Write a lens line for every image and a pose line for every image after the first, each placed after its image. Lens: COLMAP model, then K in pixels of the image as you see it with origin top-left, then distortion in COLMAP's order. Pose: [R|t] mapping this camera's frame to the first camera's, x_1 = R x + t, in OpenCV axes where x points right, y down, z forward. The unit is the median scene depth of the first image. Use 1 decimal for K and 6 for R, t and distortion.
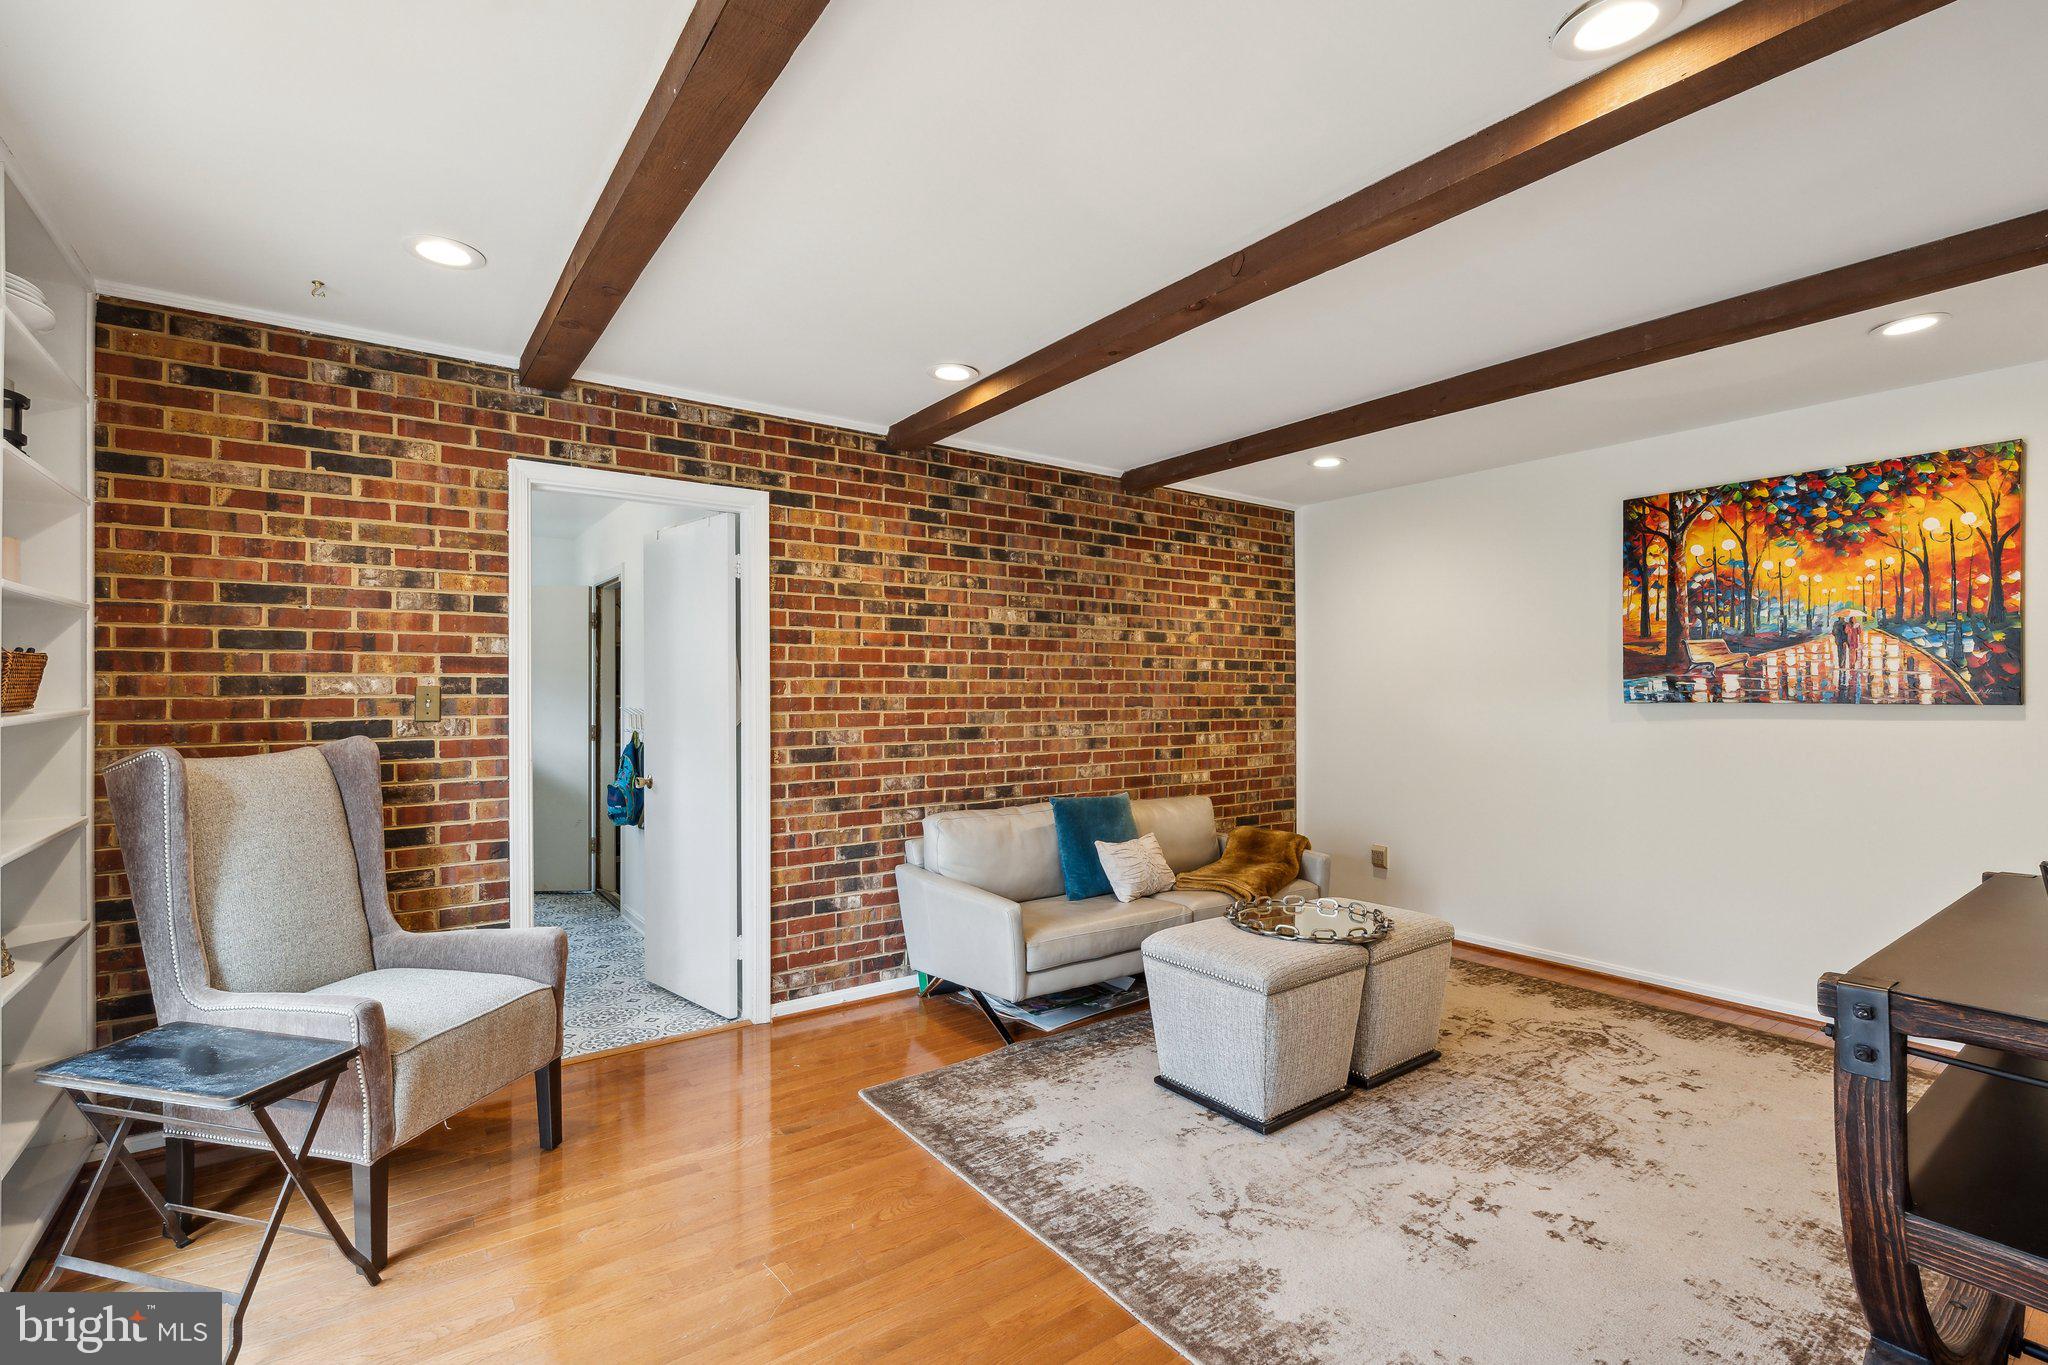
lens RADIAL K [[923.9, 0, 1027.7], [0, 923.9, 687.9], [0, 0, 1]] dist [-0.001222, -0.000650]
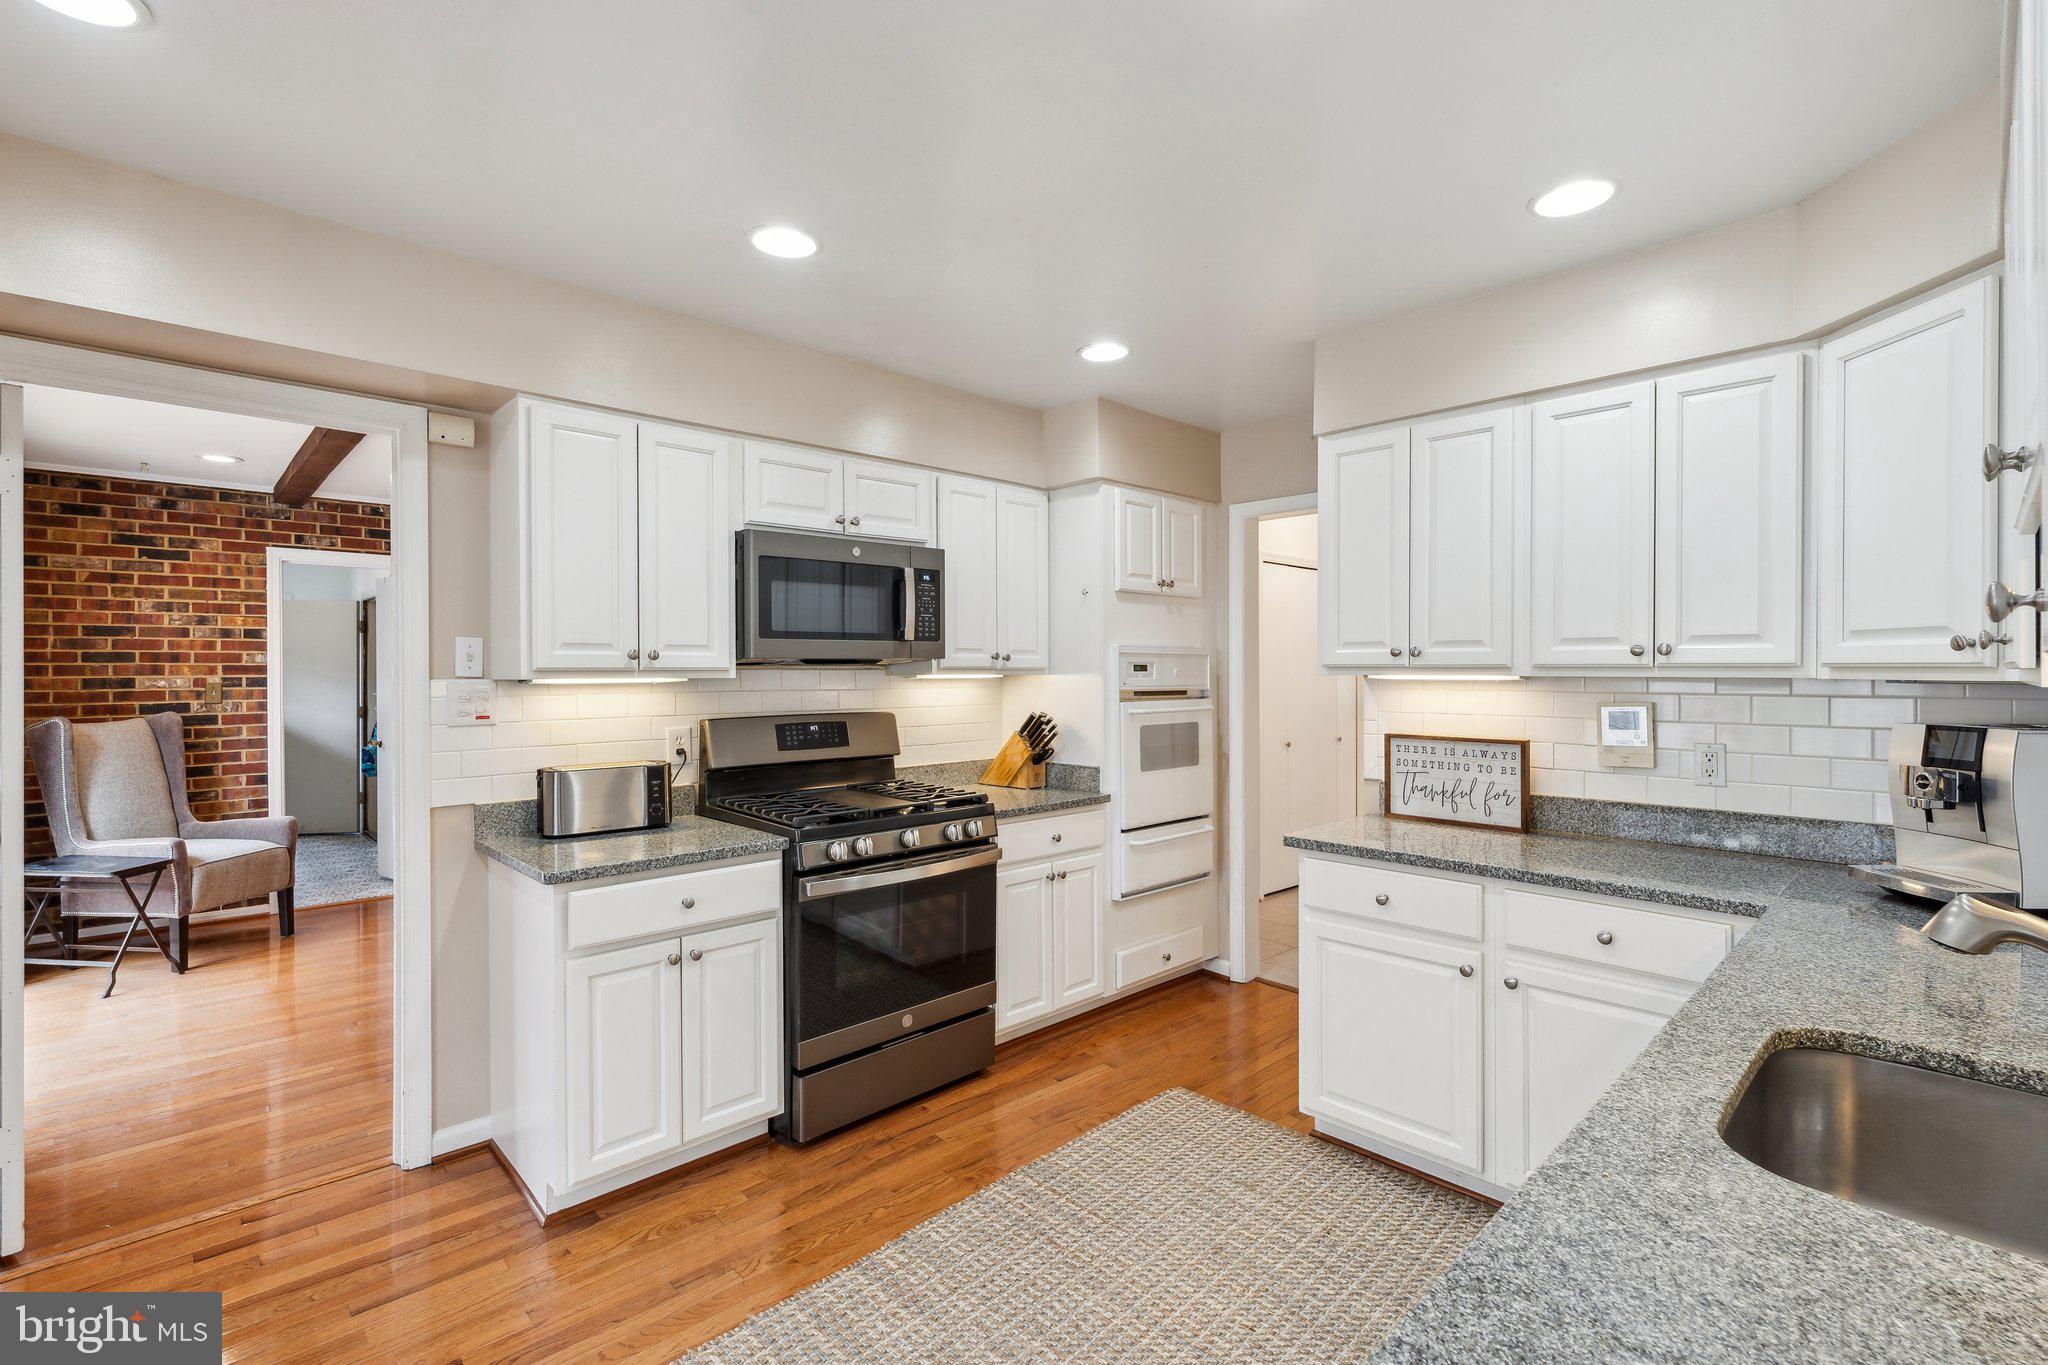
lens RADIAL K [[923.9, 0, 1024.0], [0, 923.9, 672.1], [0, 0, 1]] dist [-0.001222, -0.000650]
pose [[0.991758, -0.001348, 0.128118, 0.633573], [0.000905, 0.999993, 0.003514, -0.026759], [-0.128122, -0.003369, 0.991753, -0.905962]]
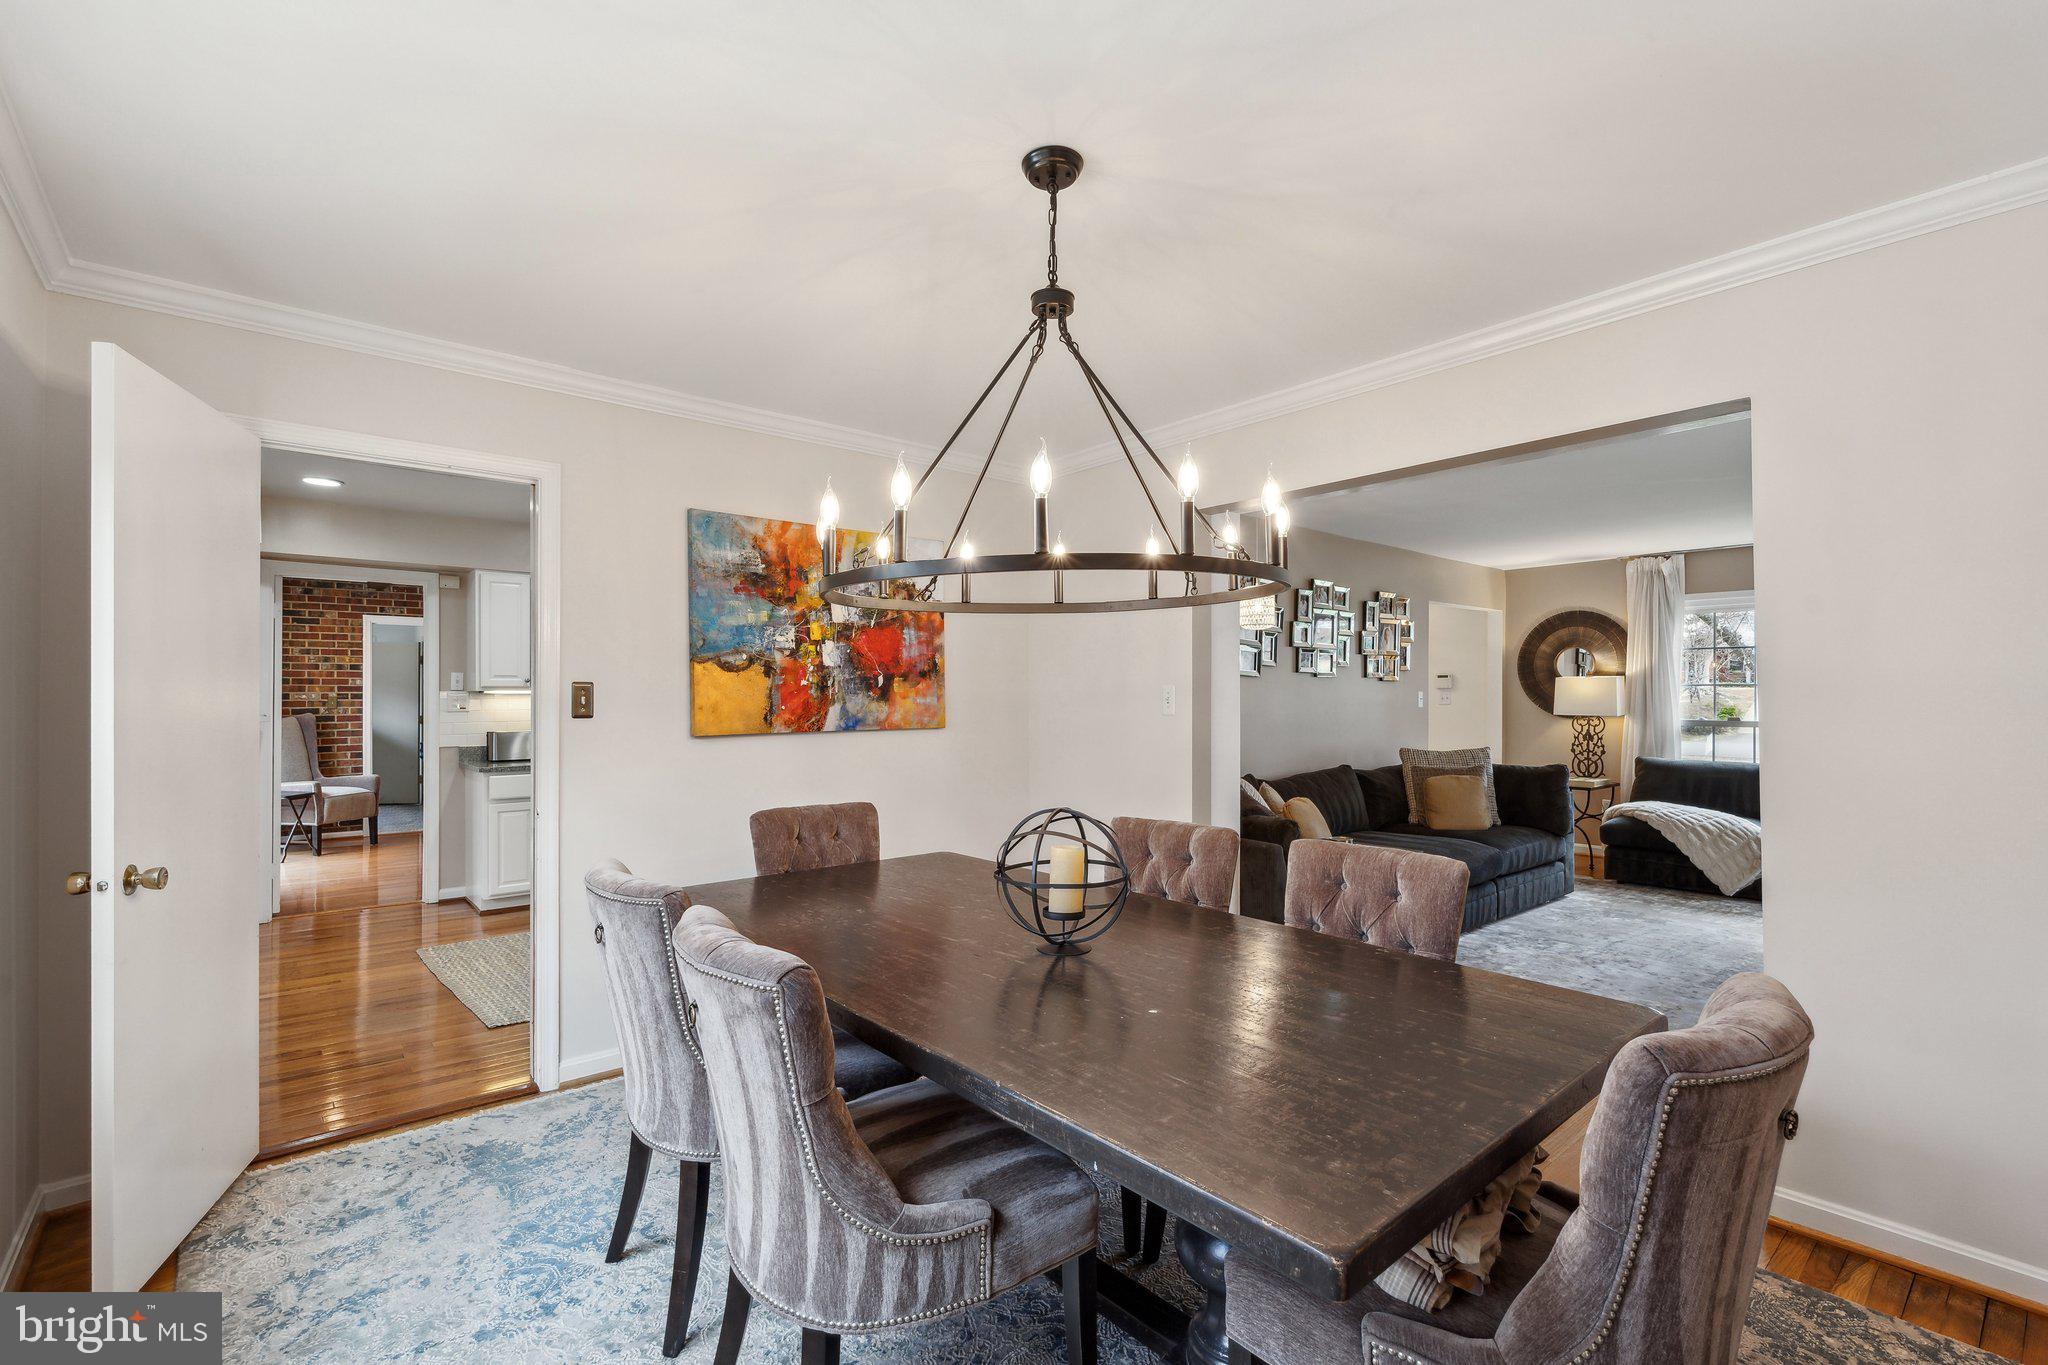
lens RADIAL K [[923.9, 0, 1020.0], [0, 923.9, 691.0], [0, 0, 1]] dist [-0.001222, -0.000650]
pose [[0.997346, 0.001616, 0.072791, 1.303452], [-0.001368, 0.999993, -0.003454, -0.012380], [-0.072796, 0.003346, 0.997341, -2.065699]]
